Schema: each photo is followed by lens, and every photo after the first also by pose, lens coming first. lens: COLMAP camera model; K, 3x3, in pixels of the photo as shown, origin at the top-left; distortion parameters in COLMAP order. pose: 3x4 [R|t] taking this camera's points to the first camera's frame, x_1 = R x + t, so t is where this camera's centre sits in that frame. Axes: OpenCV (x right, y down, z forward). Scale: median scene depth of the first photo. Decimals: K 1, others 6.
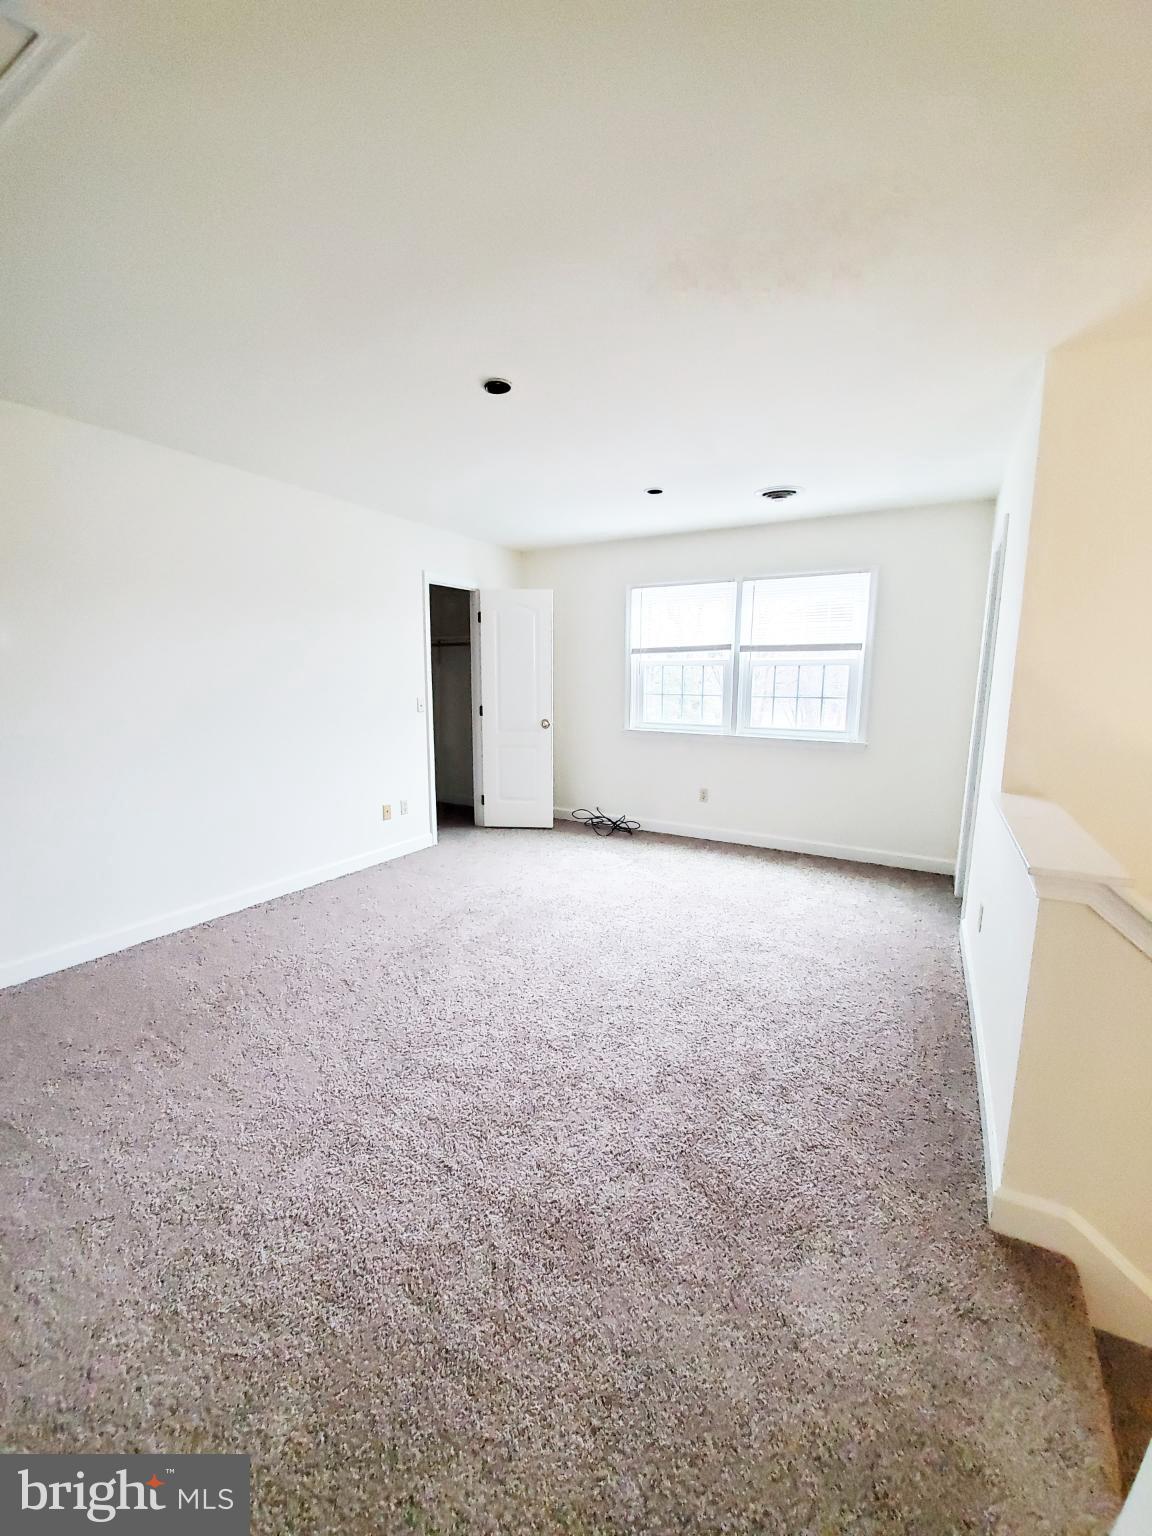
lens RADIAL K [[610.5, 0, 574.5], [0, 610.5, 769.2], [0, 0, 1]] dist [0.023672, -0.018622]
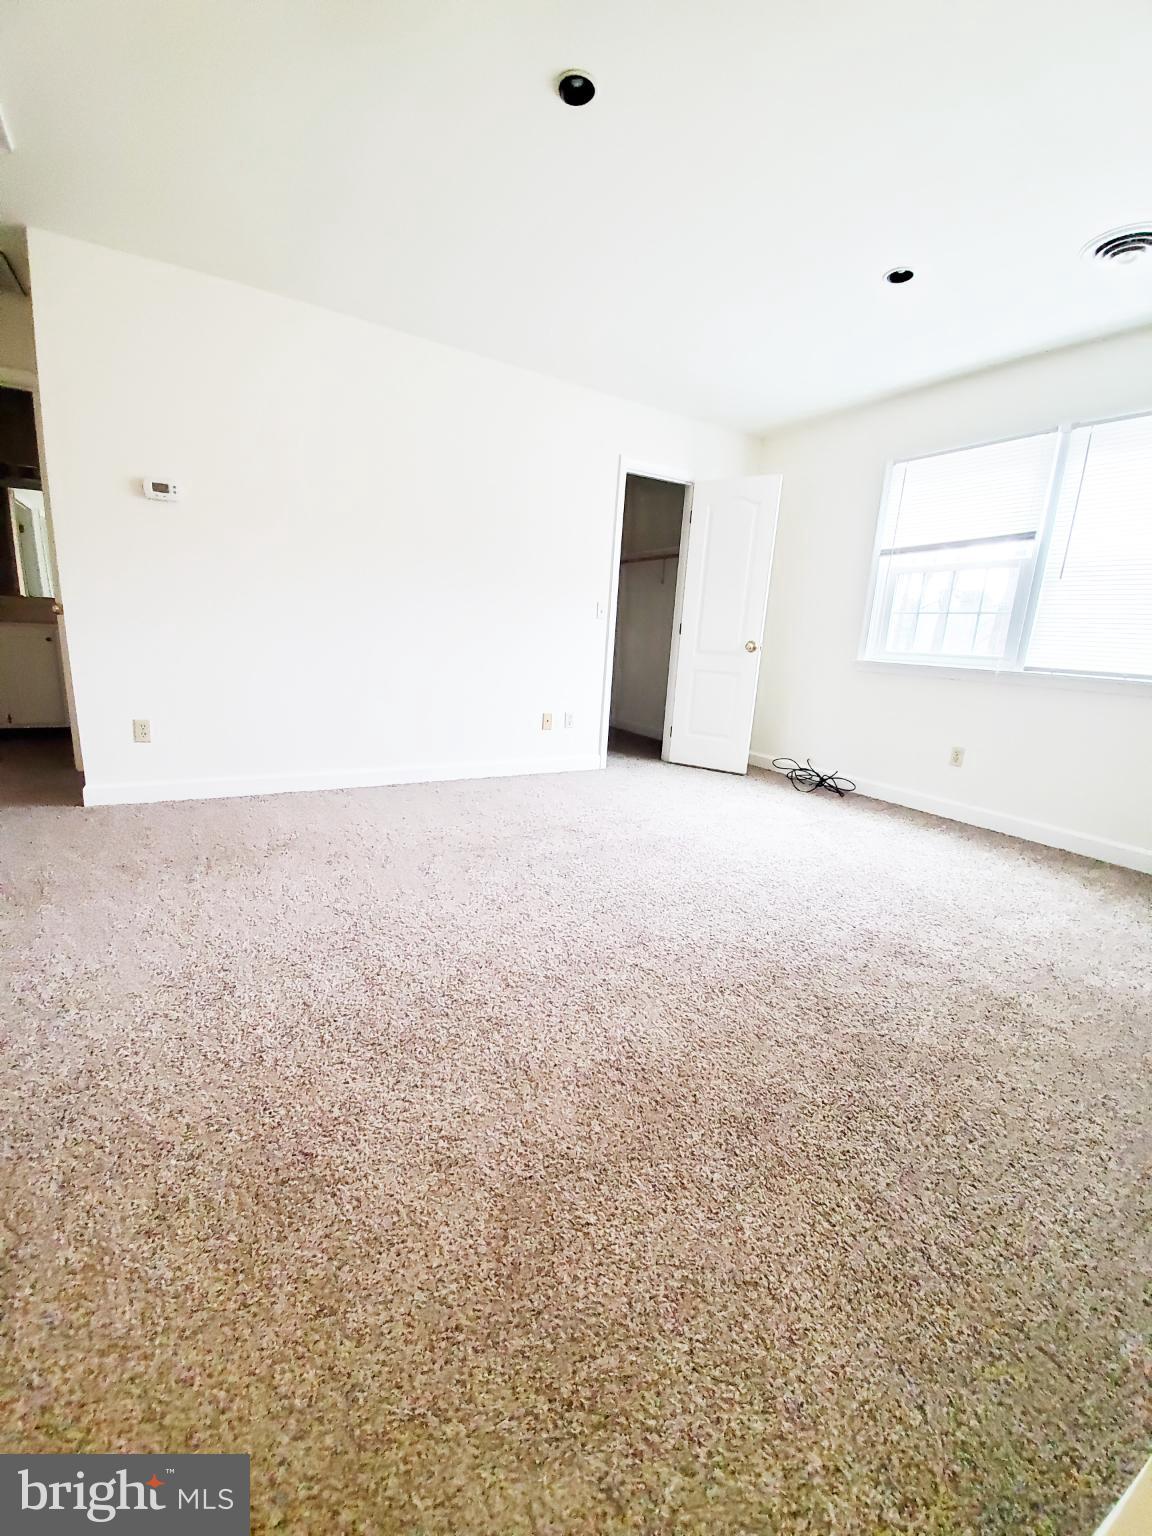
lens RADIAL K [[610.5, 0, 574.5], [0, 610.5, 769.2], [0, 0, 1]] dist [0.023672, -0.018622]
pose [[0.875533, 0.147374, -0.460134, 0.157643], [-0.124807, 0.989008, 0.079284, 0.057178], [0.466760, -0.011988, 0.884303, 0.171222]]
